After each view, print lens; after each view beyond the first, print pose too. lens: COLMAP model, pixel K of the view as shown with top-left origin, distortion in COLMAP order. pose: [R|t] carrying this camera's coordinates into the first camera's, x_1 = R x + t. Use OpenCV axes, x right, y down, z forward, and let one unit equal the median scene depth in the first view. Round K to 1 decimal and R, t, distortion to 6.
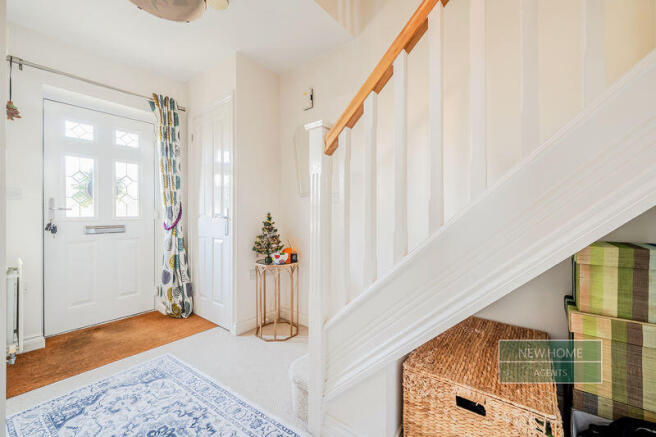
lens RADIAL K [[259.9, 0, 327.2], [0, 259.9, 216.5], [0, 0, 1]] dist [-0.001993, -0.000174]
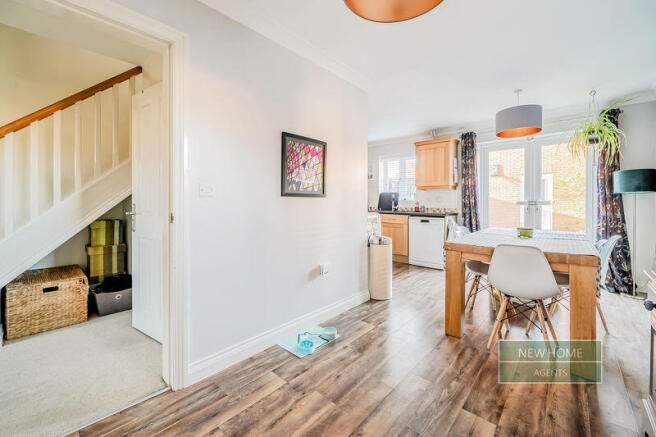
lens RADIAL K [[270.3, 0, 326.8], [0, 270.3, 205.1], [0, 0, 1]] dist [0.000775, -0.000245]
pose [[0.066618, -0.004677, 0.997768, -1.567196], [0.005919, 0.999973, 0.004292, -0.043312], [-0.997761, 0.005620, 0.066644, -1.521256]]
